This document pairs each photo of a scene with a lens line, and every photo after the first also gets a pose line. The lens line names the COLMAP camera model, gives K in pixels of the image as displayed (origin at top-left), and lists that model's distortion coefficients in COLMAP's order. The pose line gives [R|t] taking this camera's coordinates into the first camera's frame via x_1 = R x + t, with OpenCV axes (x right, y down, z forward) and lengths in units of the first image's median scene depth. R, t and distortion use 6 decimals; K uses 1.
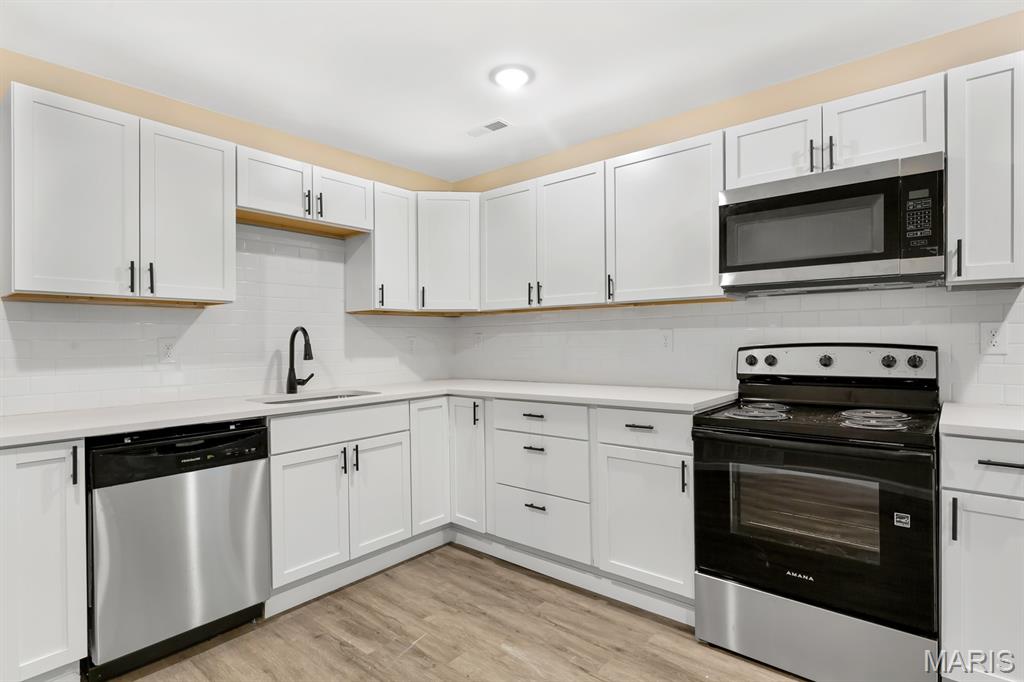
lens RADIAL K [[521.3, 0, 512.0], [0, 521.3, 341.0], [0, 0, 1]] dist [0.001416, 0.000567]
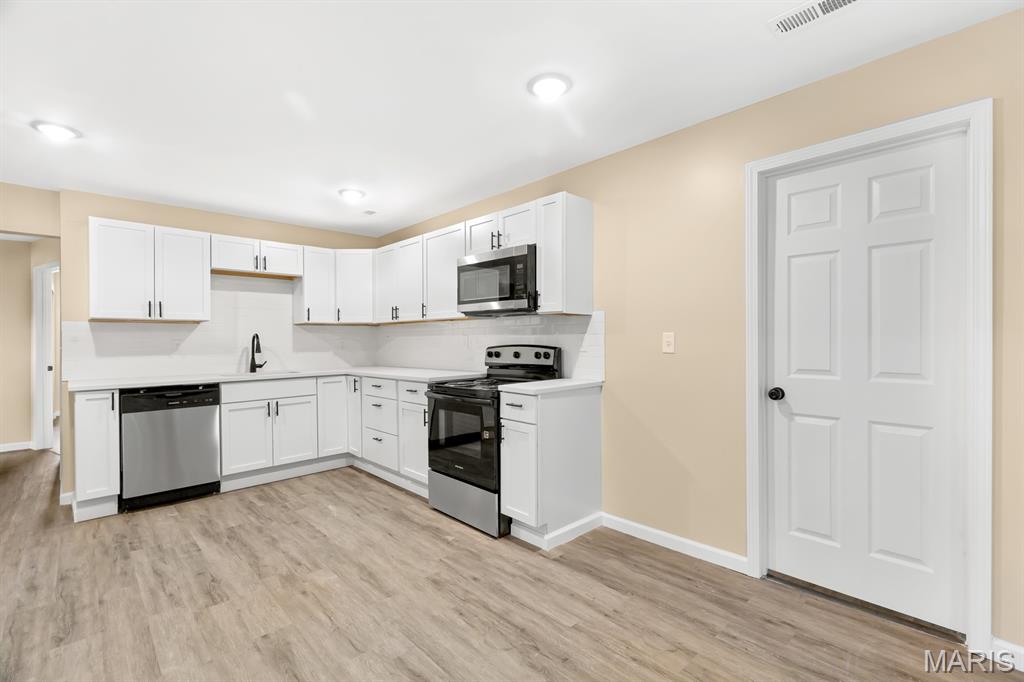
lens RADIAL K [[462.7, 0, 512.0], [0, 462.7, 341.0], [0, 0, 1]] dist [0.003597, -0.000343]
pose [[0.994249, 0.003027, -0.107049, 0.703275], [-0.002779, 0.999993, 0.002468, -0.010934], [0.107056, -0.002156, 0.994251, -0.503635]]
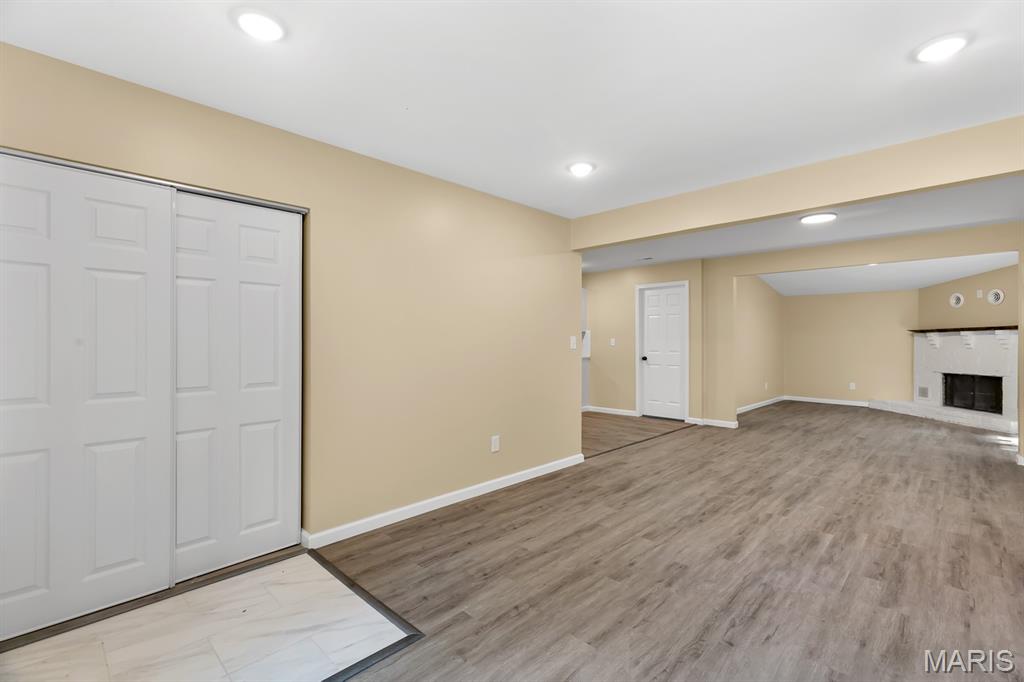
lens RADIAL K [[462.7, 0, 512.0], [0, 462.7, 341.0], [0, 0, 1]] dist [0.003597, -0.000343]
pose [[0.997311, 0.009609, -0.072655, 0.494333], [-0.009852, 0.999947, -0.002986, 0.003428], [0.072622, 0.003694, 0.997353, -2.625992]]
